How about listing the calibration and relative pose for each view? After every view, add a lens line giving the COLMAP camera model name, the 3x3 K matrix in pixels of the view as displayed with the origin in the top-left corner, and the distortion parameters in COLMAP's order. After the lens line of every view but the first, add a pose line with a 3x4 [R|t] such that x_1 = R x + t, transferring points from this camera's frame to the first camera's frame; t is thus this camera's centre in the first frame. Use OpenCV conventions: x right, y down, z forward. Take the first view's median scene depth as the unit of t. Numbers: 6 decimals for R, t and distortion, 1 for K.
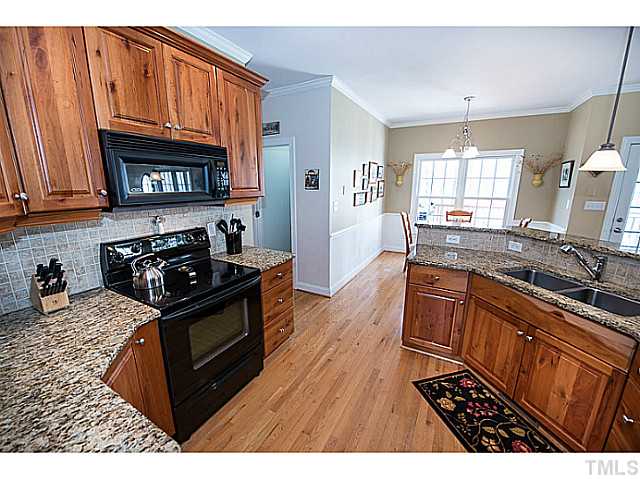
lens RADIAL K [[261.0, 0, 318.1], [0, 261.0, 241.1], [0, 0, 1]] dist [-0.002320, -0.000291]
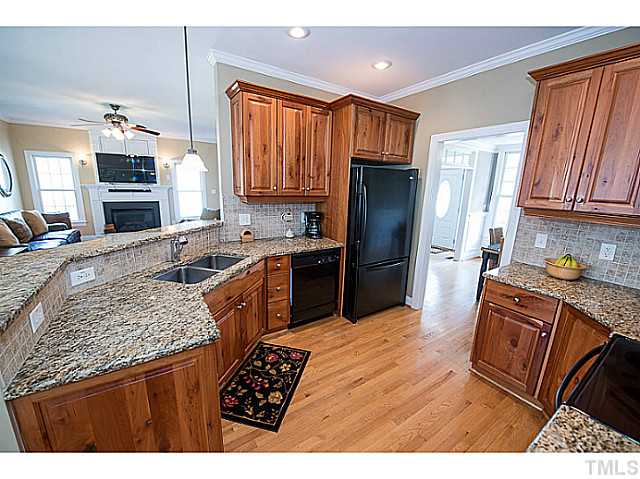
lens RADIAL K [[261.0, 0, 318.1], [0, 261.0, 241.1], [0, 0, 1]] dist [-0.002320, -0.000291]
pose [[-0.885877, -0.132876, 0.444484, -0.035299], [0.068775, 0.909902, 0.409083, -0.373800], [-0.458794, 0.392966, -0.796923, 1.601413]]
